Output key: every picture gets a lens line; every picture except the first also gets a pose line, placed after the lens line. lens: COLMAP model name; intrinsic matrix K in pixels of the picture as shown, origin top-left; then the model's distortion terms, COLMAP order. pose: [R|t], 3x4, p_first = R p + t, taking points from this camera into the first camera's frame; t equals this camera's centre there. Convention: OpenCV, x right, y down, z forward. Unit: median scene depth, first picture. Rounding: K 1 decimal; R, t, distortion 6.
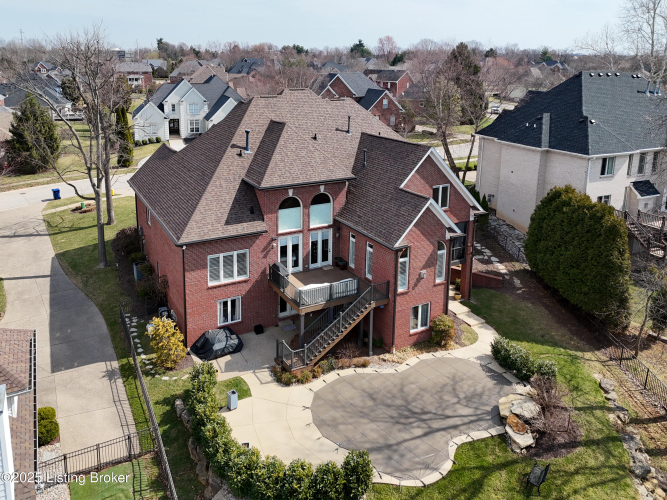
lens RADIAL K [[516.9, 0, 306.8], [0, 516.9, 150.3], [0, 0, 1]] dist [0.005457, -0.000816]
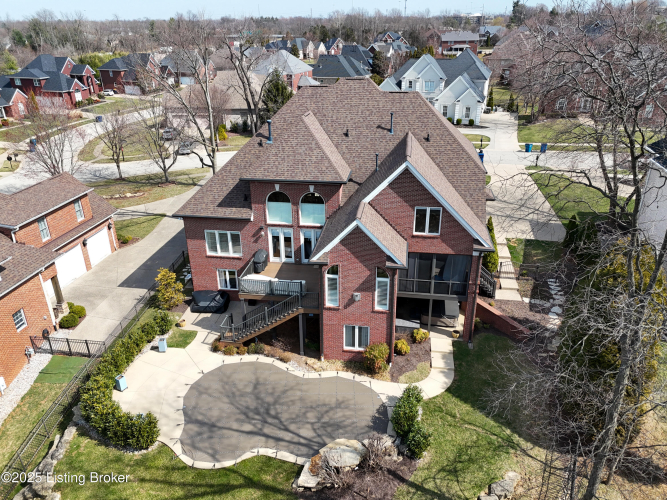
lens RADIAL K [[489.1, 0, 333.5], [0, 489.1, 250.0], [0, 0, 1]] dist [0.025356, -0.003984]
pose [[0.806249, 0.230360, -0.544883, 0.644113], [-0.084611, 0.956503, 0.279183, -0.083883], [0.585495, -0.178988, 0.790670, 0.284881]]
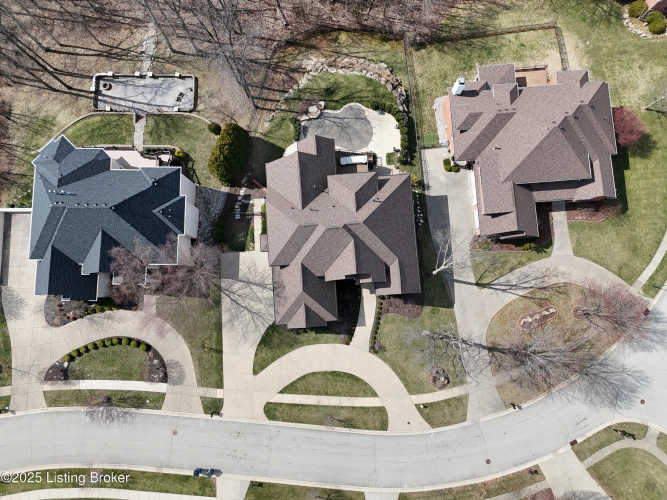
lens RADIAL K [[489.1, 0, 333.5], [0, 489.1, 250.0], [0, 0, 1]] dist [0.025356, -0.003984]
pose [[-0.917059, -0.396470, 0.042599, -0.144597], [0.081377, -0.081501, 0.993346, -2.119961], [-0.390360, 0.914423, 0.107005, 1.142017]]
